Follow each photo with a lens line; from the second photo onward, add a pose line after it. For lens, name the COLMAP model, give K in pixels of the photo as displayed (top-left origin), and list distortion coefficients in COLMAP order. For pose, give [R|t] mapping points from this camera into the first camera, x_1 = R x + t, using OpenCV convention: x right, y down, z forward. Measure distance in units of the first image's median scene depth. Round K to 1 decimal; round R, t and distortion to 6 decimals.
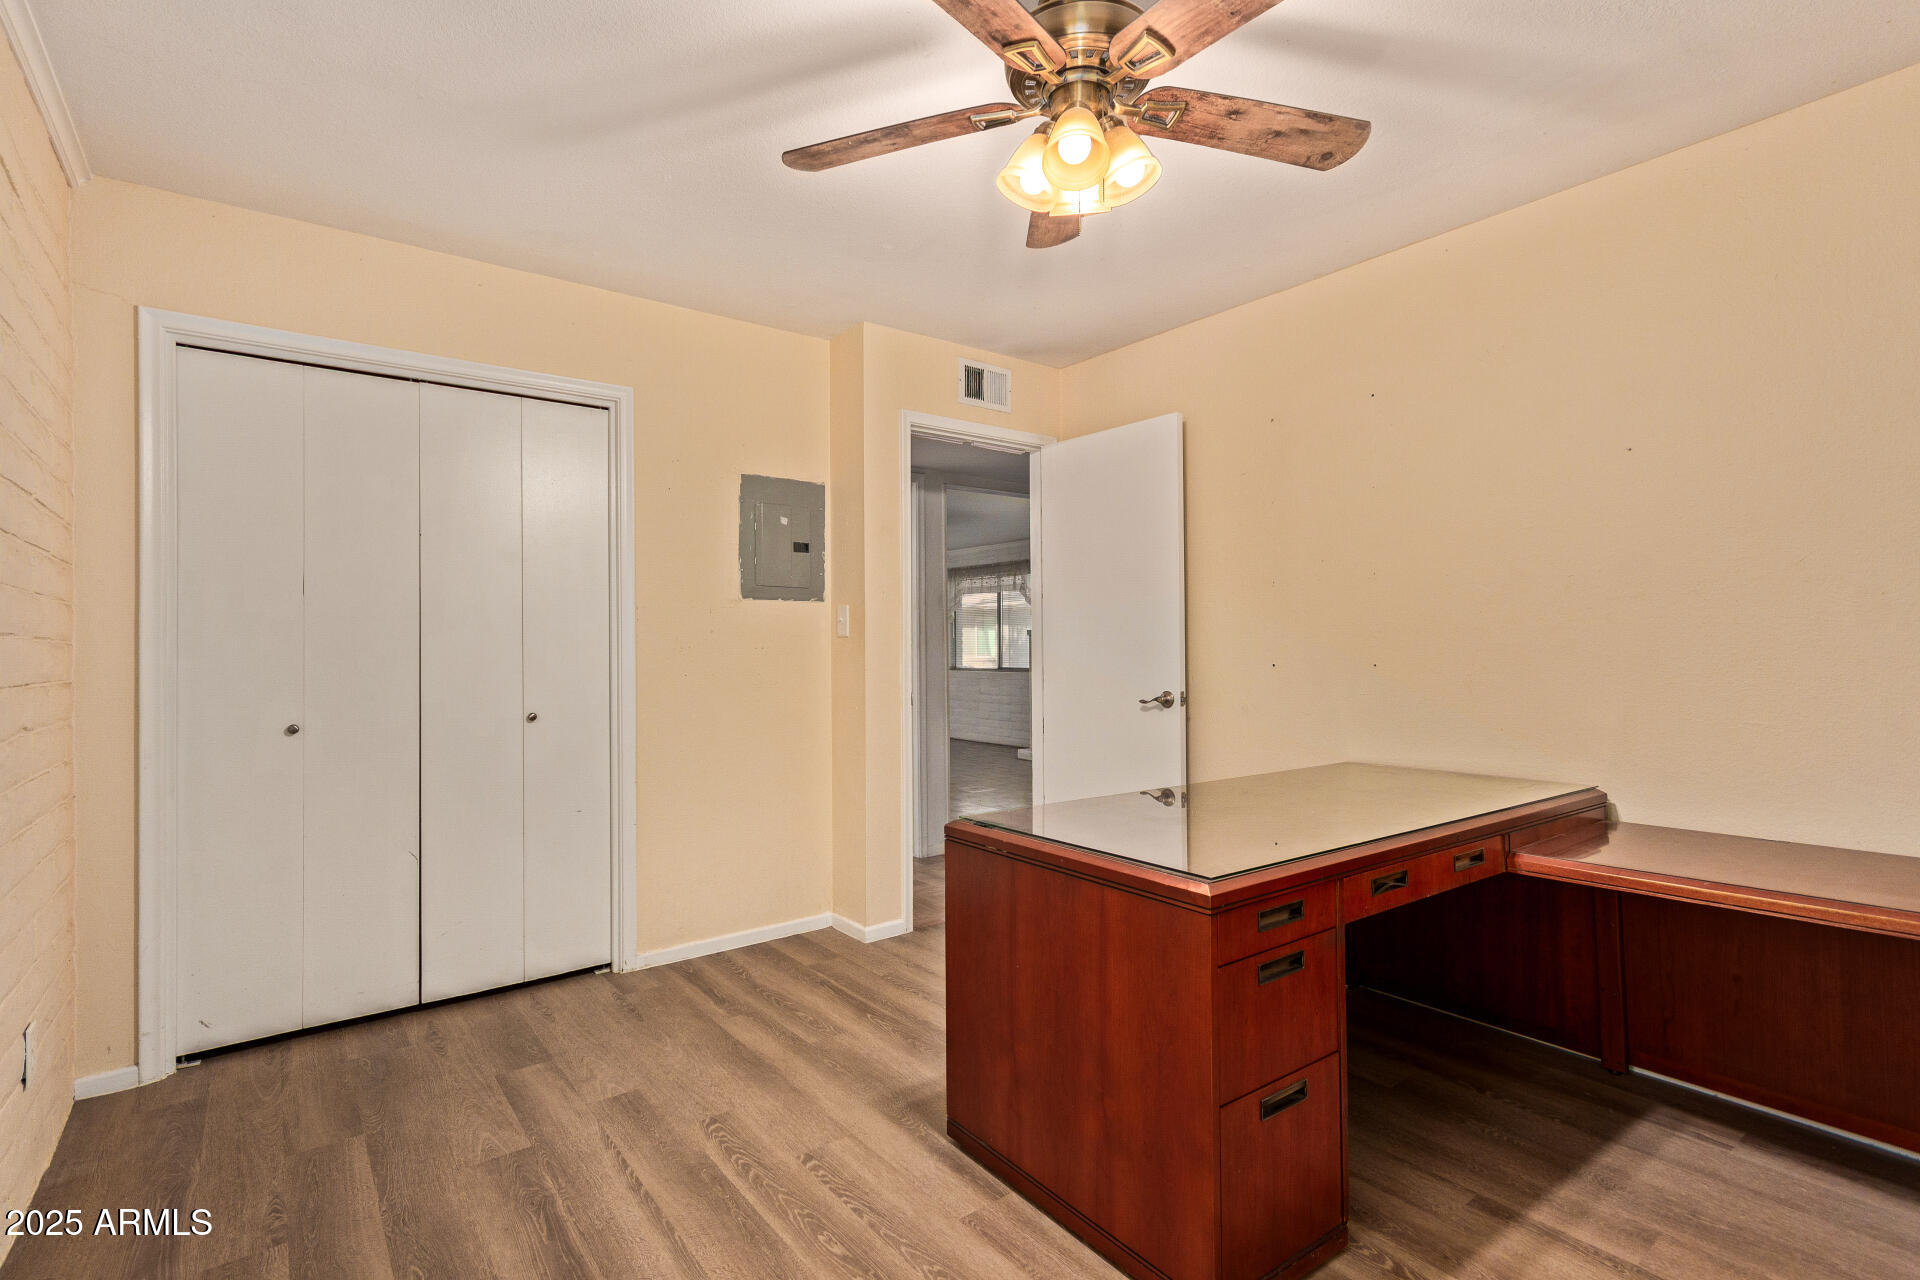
lens RADIAL K [[906.8, 0, 948.2], [0, 906.8, 652.0], [0, 0, 1]] dist [0.001397, 0.000466]
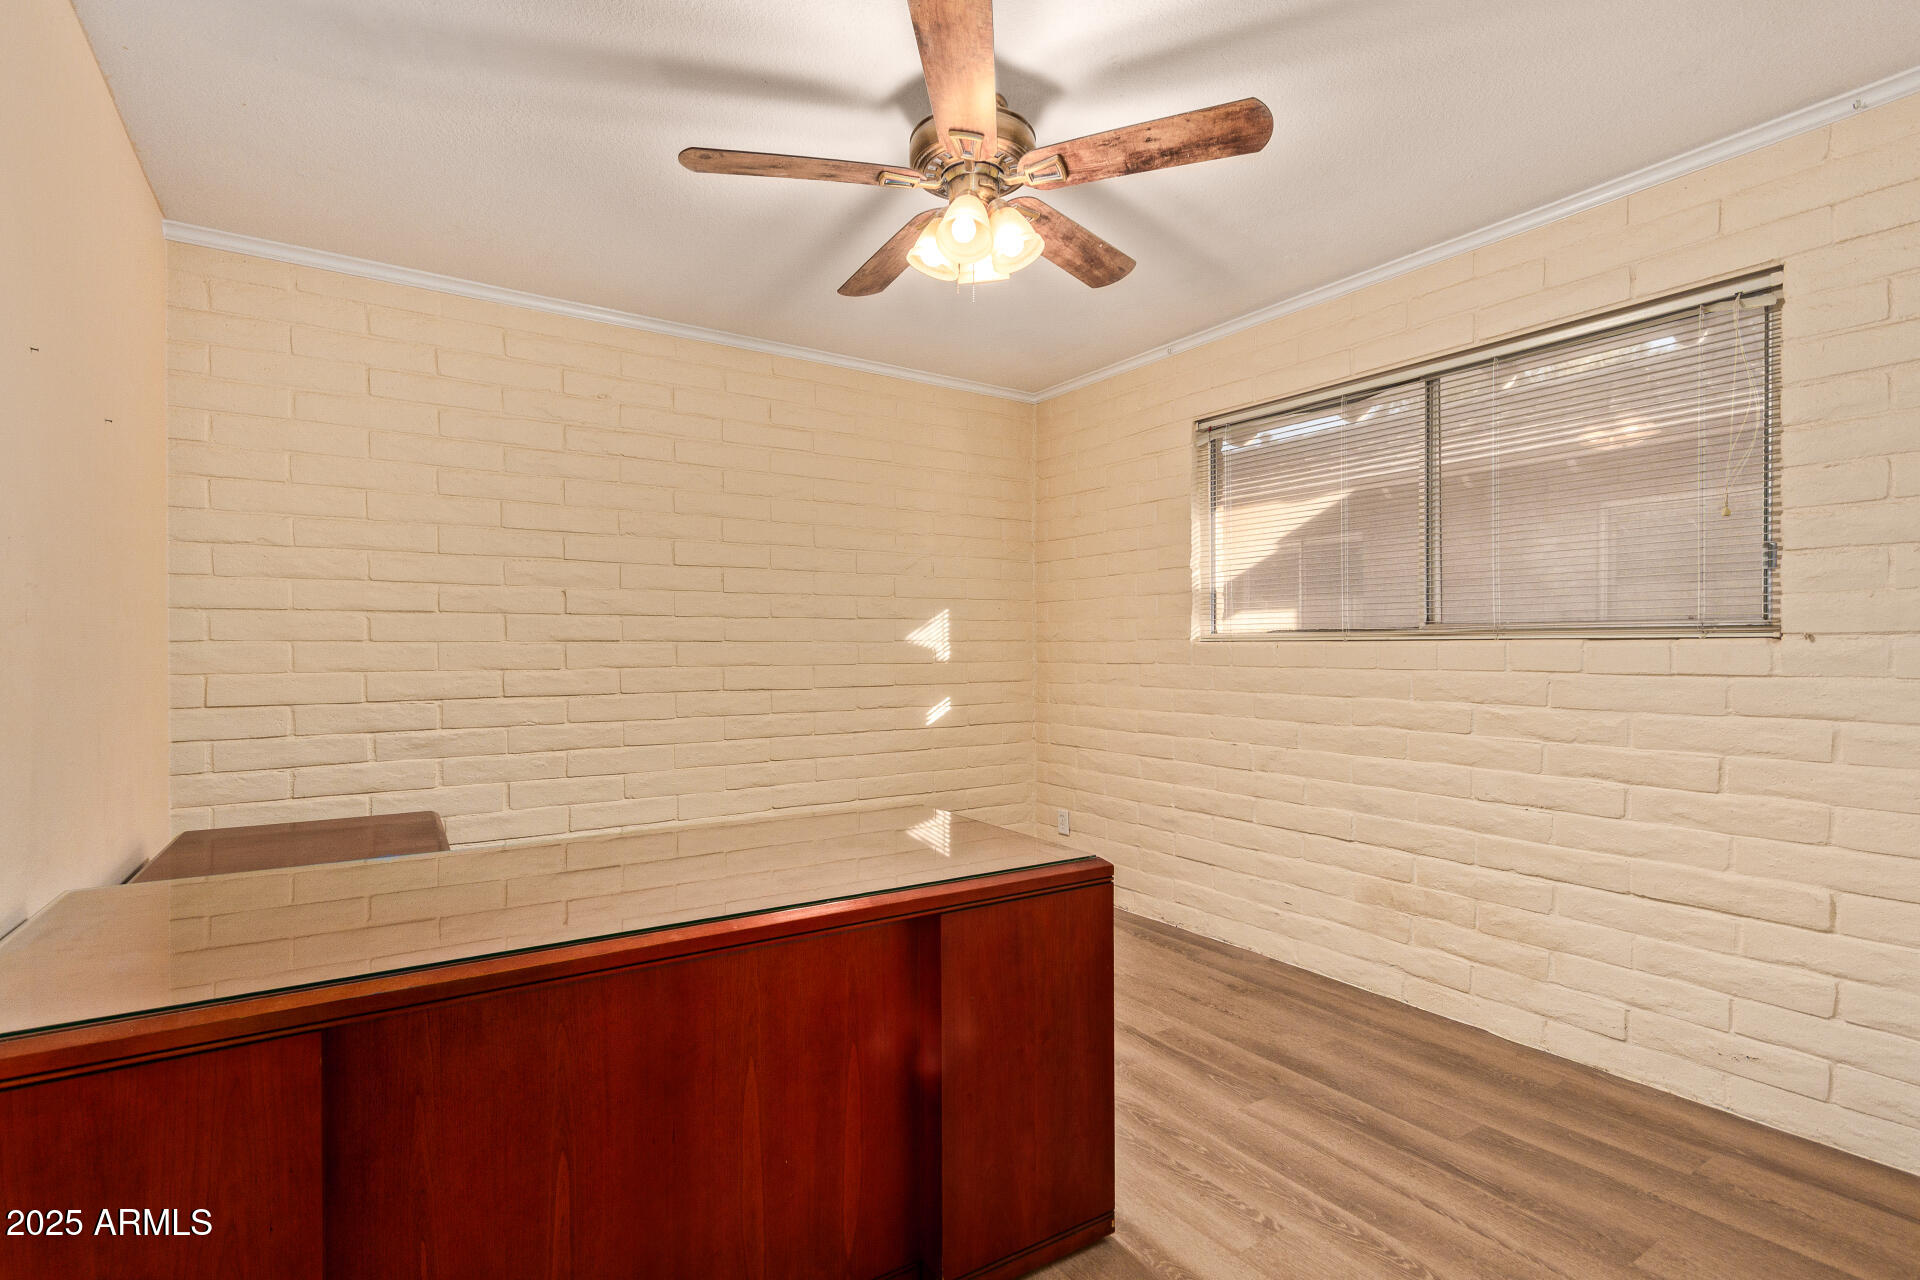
lens RADIAL K [[906.8, 0, 948.2], [0, 906.8, 652.0], [0, 0, 1]] dist [0.001397, 0.000466]
pose [[-0.997905, 0.004954, 0.064504, 0.106320], [0.005377, 0.999965, 0.006389, -0.009138], [-0.064470, 0.006722, -0.997897, 2.066767]]
